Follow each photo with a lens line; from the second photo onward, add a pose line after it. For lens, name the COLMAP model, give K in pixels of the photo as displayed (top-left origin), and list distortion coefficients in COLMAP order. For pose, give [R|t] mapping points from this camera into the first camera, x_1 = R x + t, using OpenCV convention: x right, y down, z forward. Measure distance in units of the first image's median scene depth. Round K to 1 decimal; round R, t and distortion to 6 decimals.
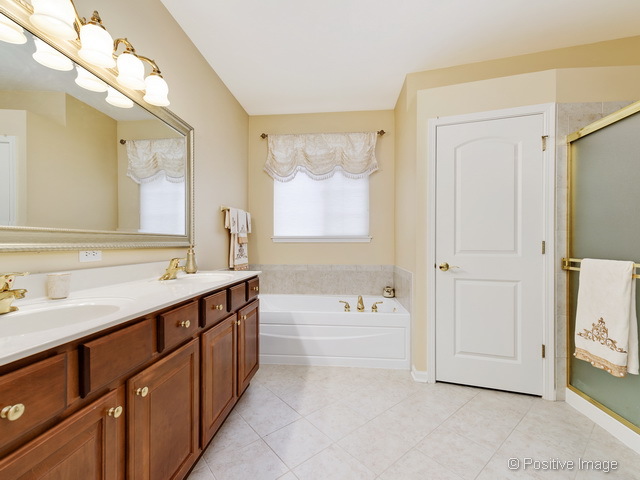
lens RADIAL K [[288.1, 0, 324.6], [0, 288.1, 237.7], [0, 0, 1]] dist [0.028406, -0.000275]
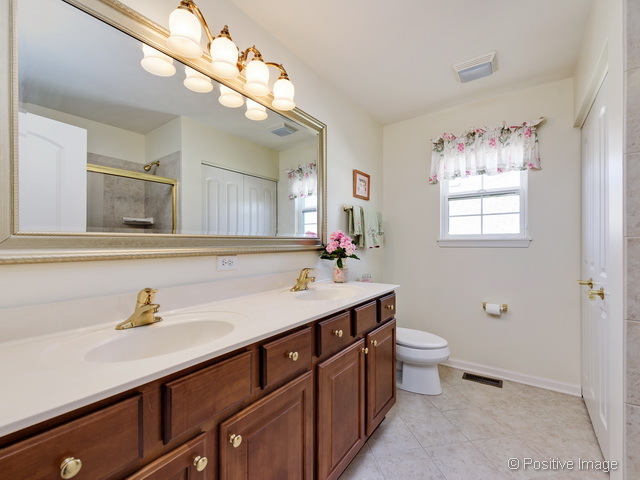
lens RADIAL K [[288.1, 0, 324.6], [0, 288.1, 237.7], [0, 0, 1]] dist [0.028406, -0.000275]
pose [[0.878299, -0.001562, -0.478110, -0.003134], [-0.006729, 0.999855, -0.015627, -0.021437], [0.478065, 0.016942, 0.878161, 0.240726]]
